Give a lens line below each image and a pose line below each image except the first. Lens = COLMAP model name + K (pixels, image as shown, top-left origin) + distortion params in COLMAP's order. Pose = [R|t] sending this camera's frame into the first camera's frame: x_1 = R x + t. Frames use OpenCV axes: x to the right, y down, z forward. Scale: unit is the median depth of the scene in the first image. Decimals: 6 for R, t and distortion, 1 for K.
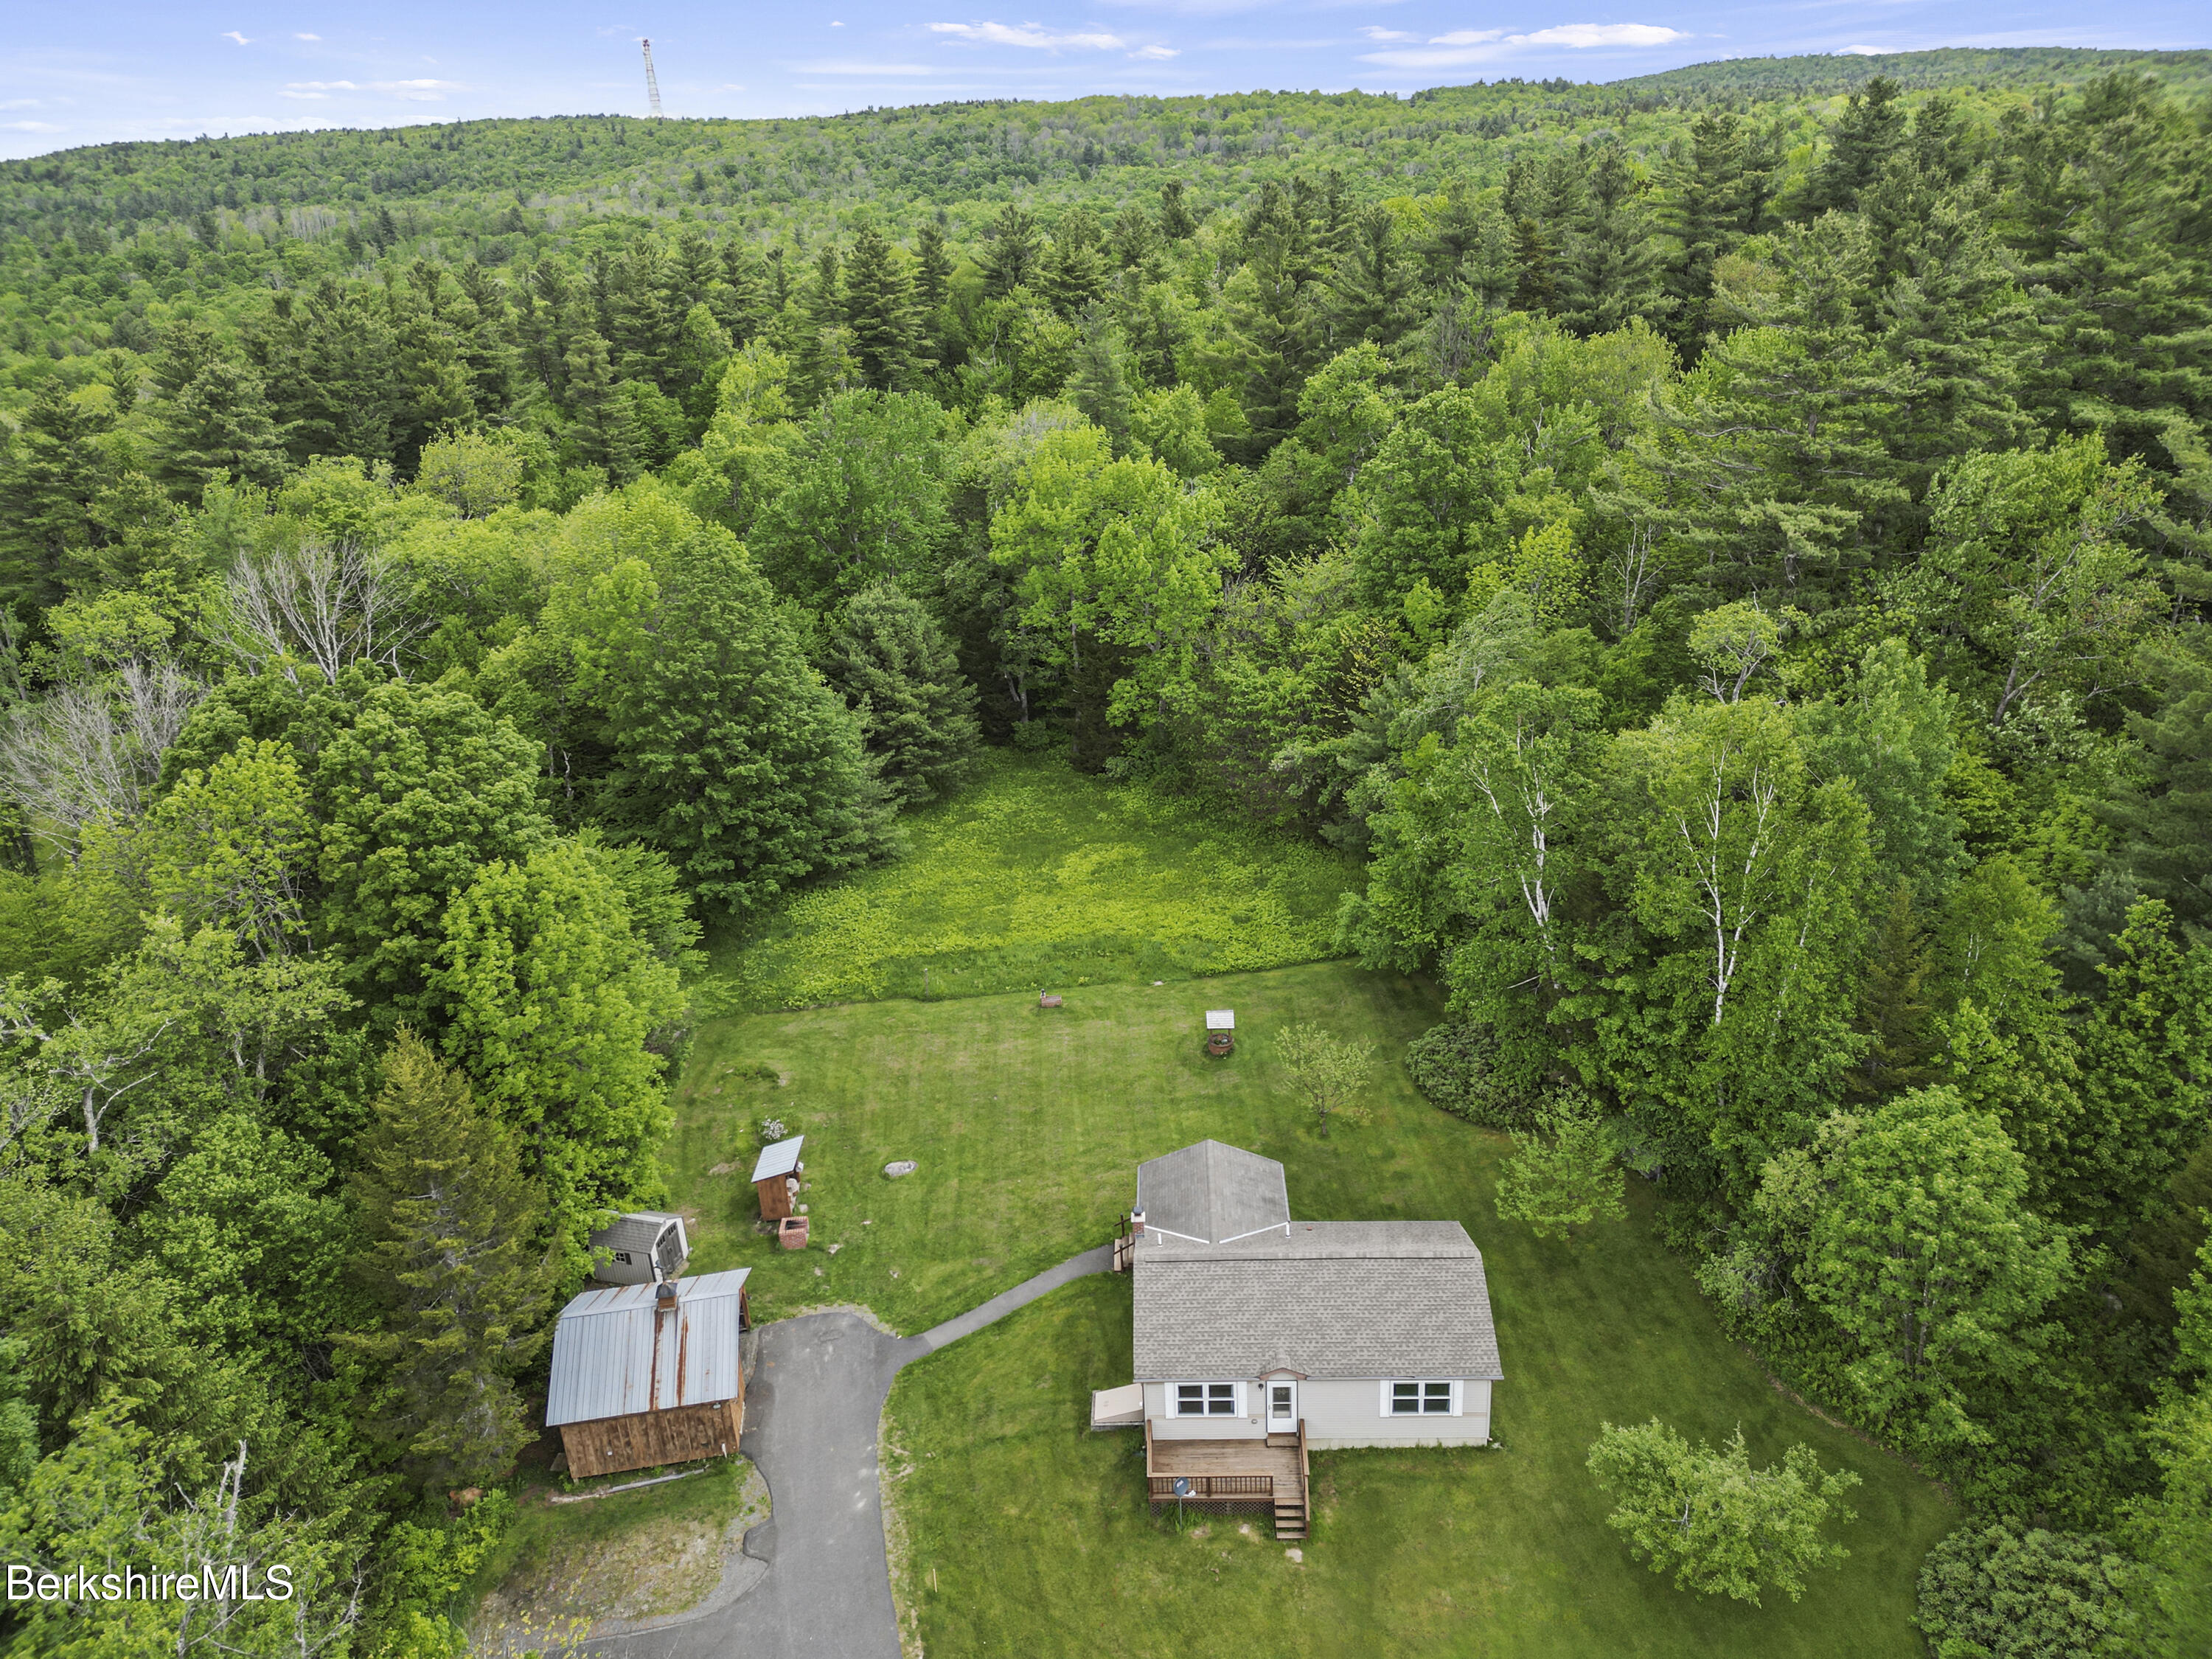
lens RADIAL K [[1554.7, 0, 1113.5], [0, 1554.7, 810.0], [0, 0, 1]] dist [0.067227, -0.055827]
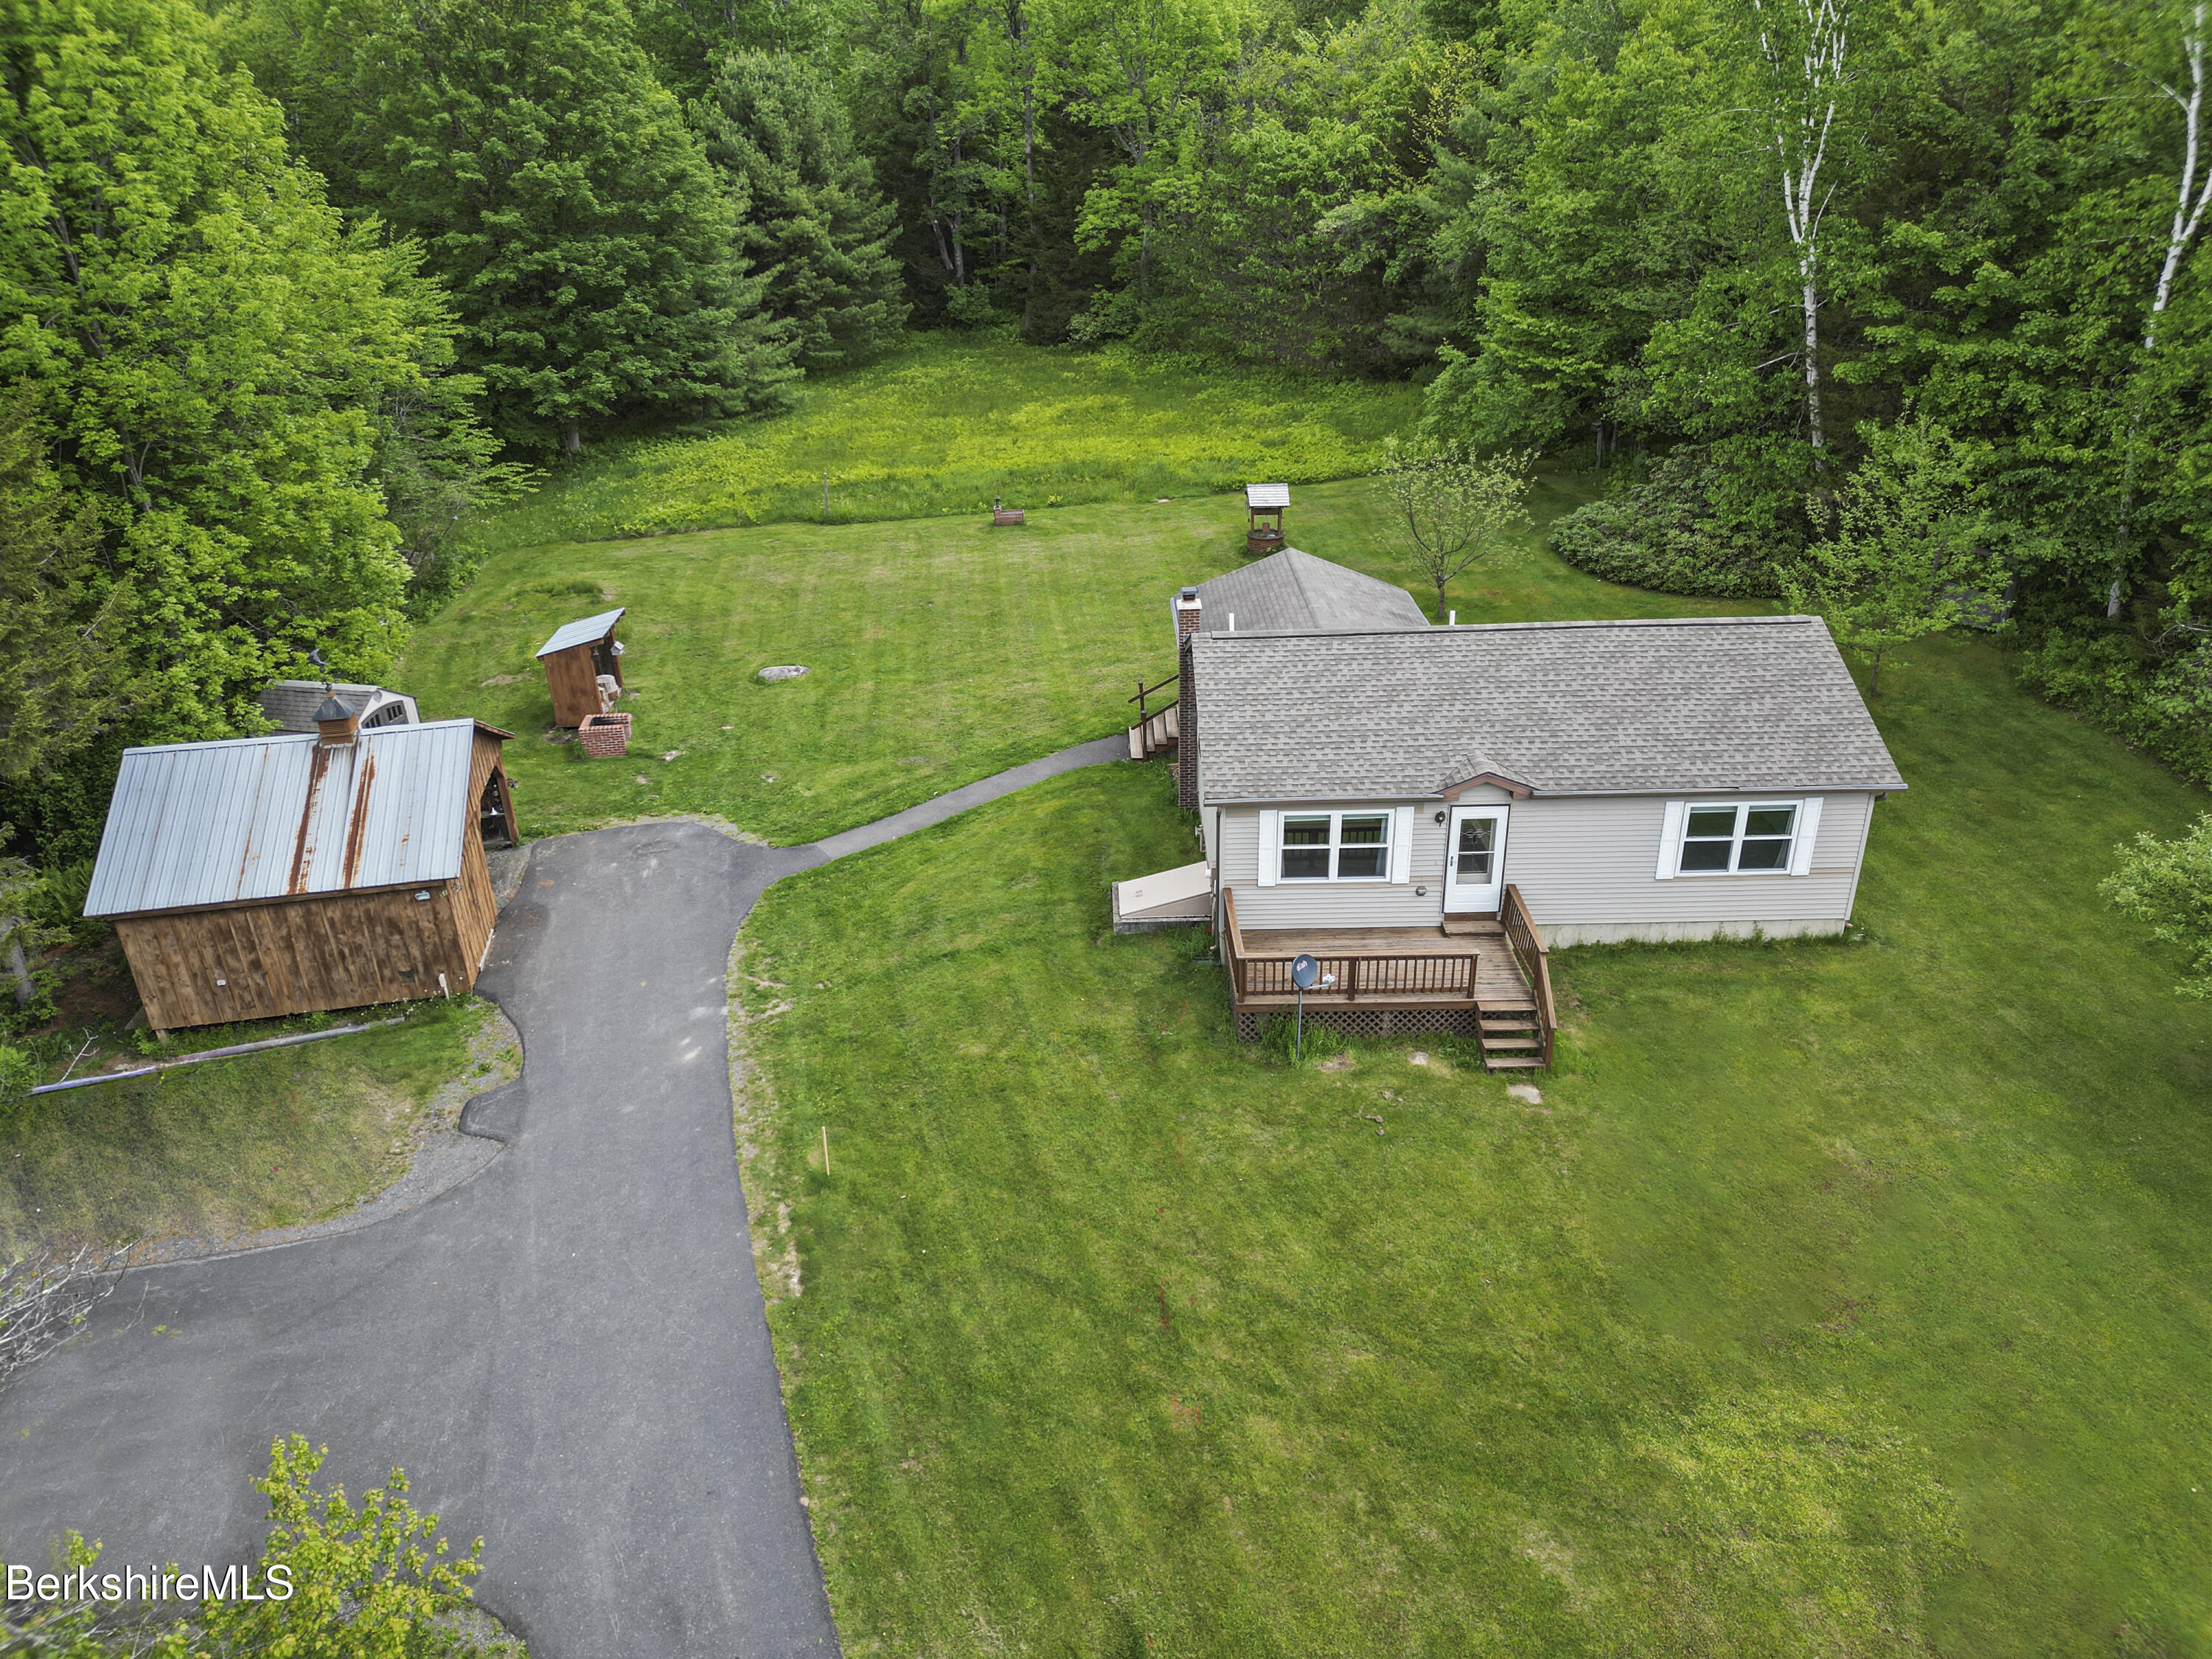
lens RADIAL K [[1554.7, 0, 1110.2], [0, 1554.7, 813.3], [0, 0, 1]] dist [0.067227, -0.055827]
pose [[0.998892, 0.002766, 0.046989, -0.035838], [-0.005371, 0.998450, 0.055405, 0.278536], [-0.046763, -0.055596, 0.997358, 0.392734]]
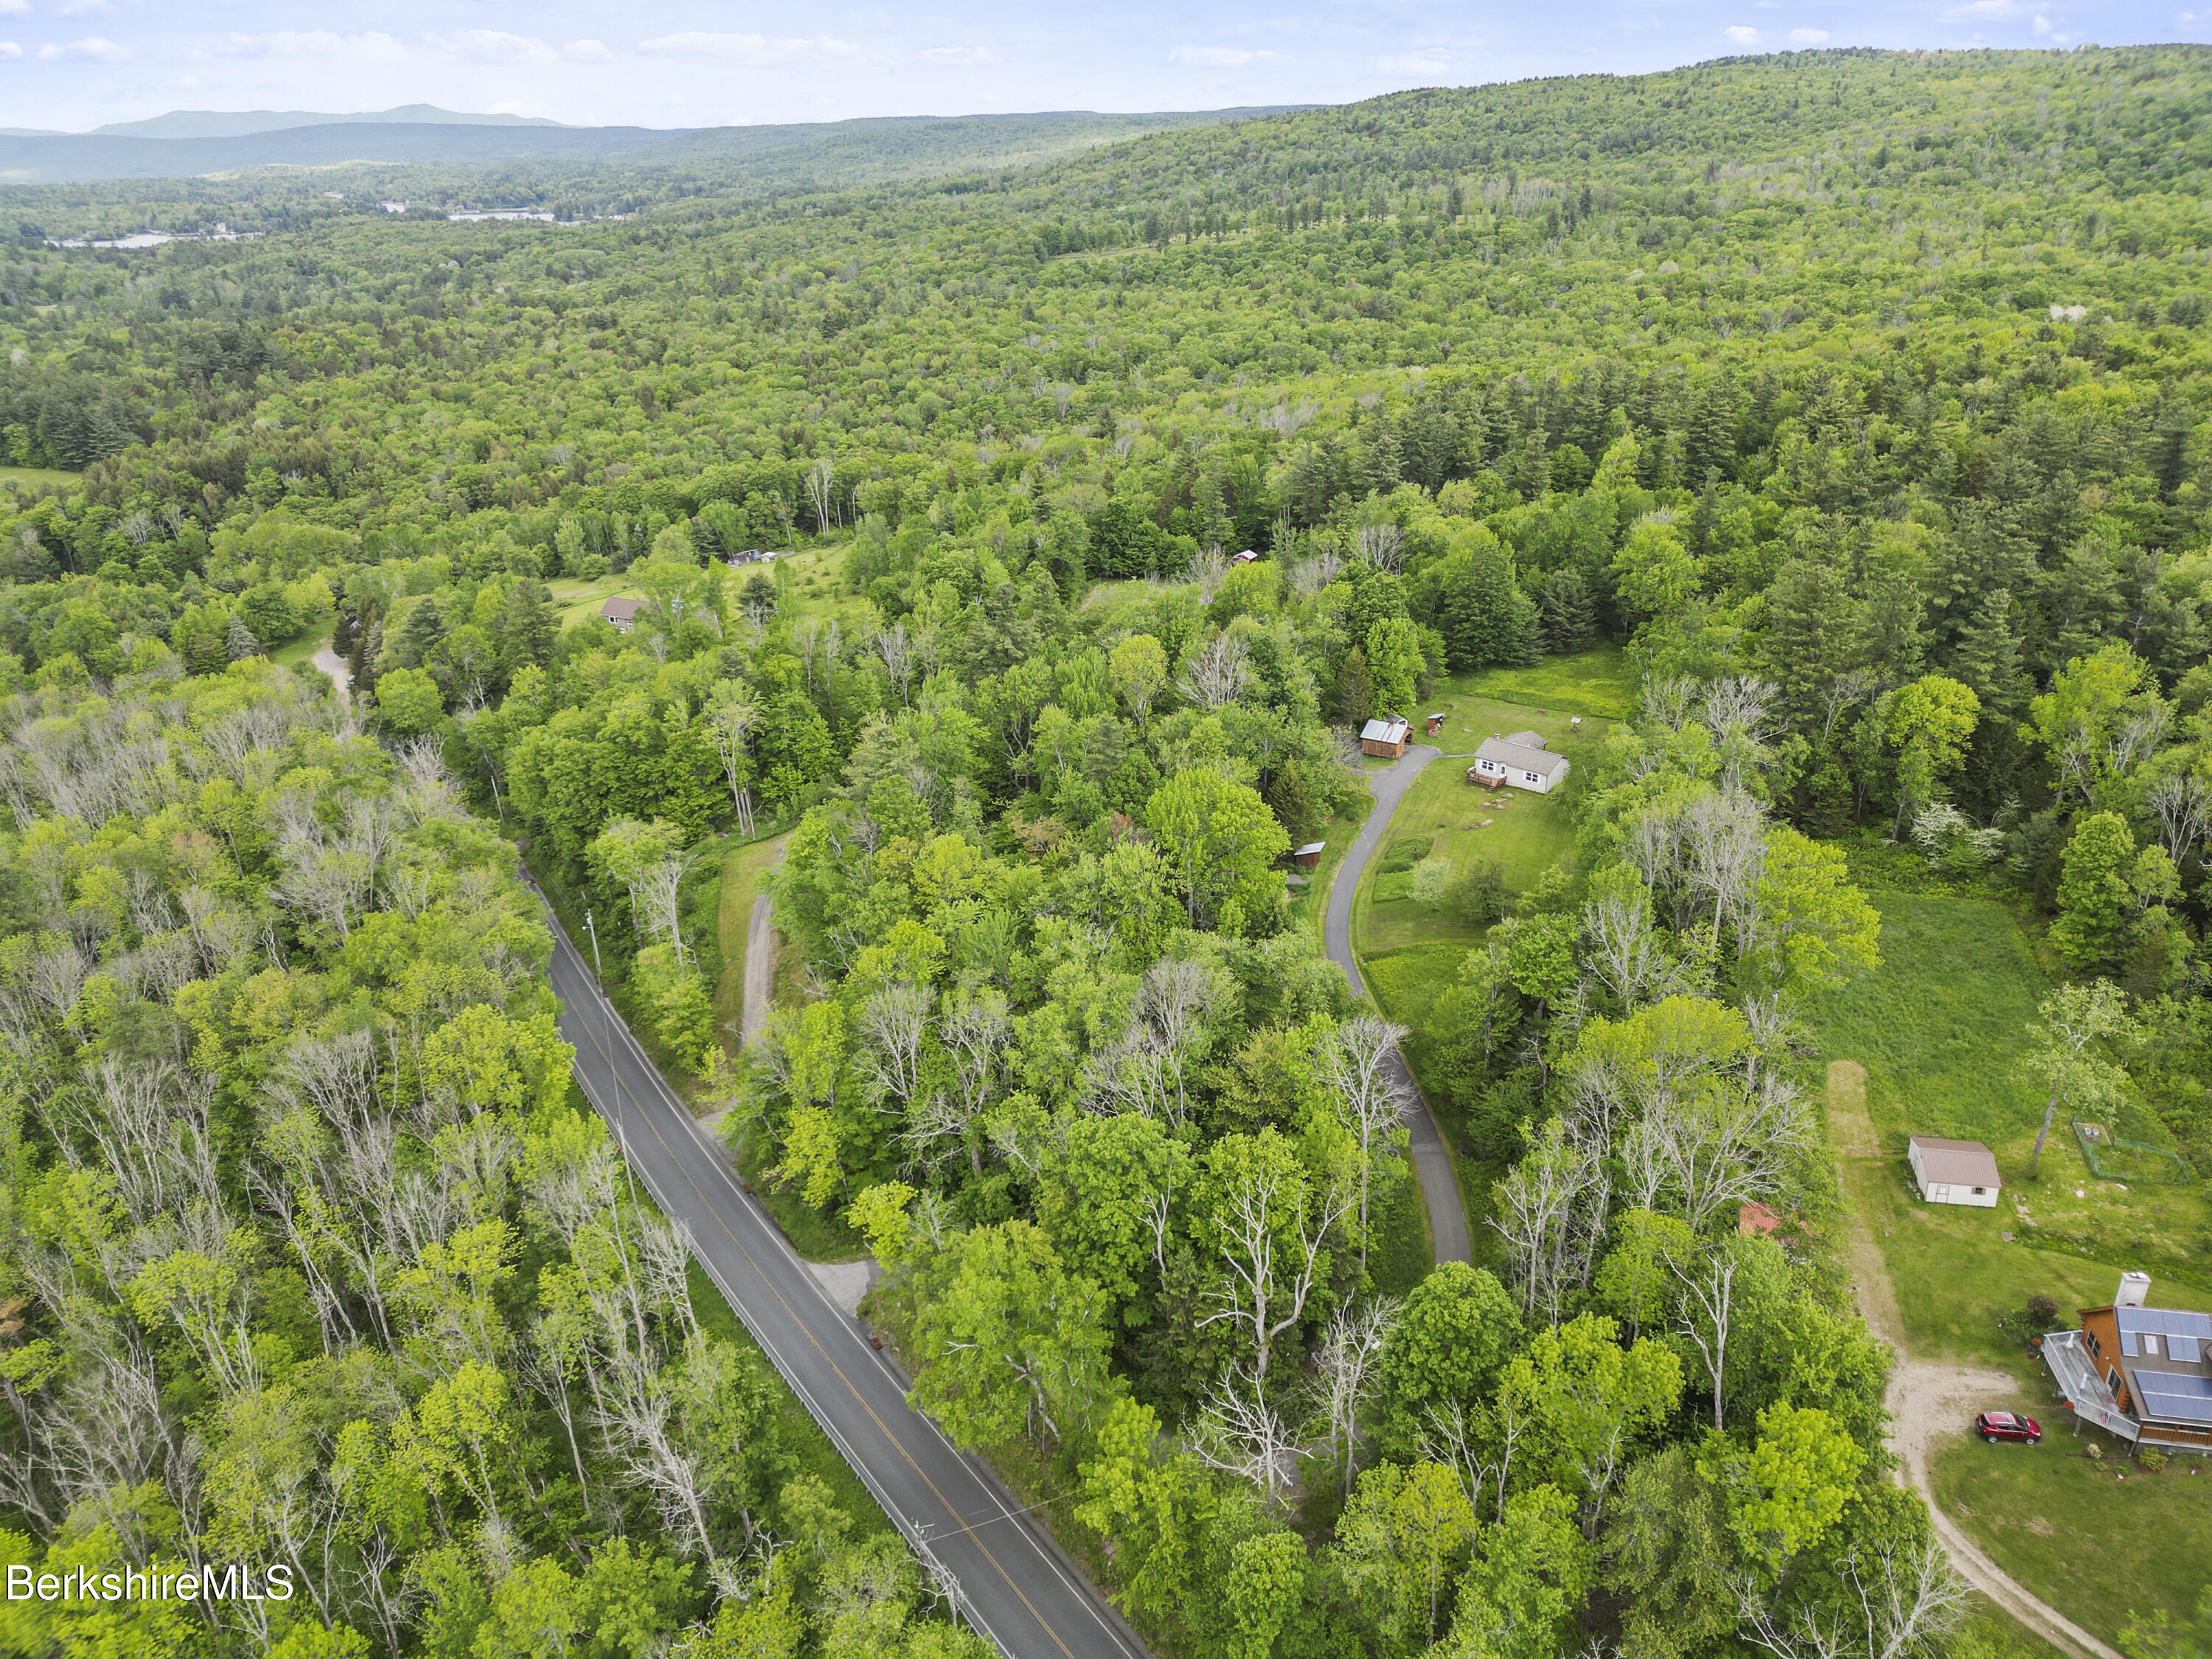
lens RADIAL K [[1554.7, 0, 1069.6], [0, 1554.7, 823.5], [0, 0, 1]] dist [0.067227, -0.055827]
pose [[0.746761, 0.292841, -0.597154, 1.557753], [-0.252087, 0.955482, 0.153320, 0.125413], [0.615468, 0.036042, 0.787337, -2.684508]]
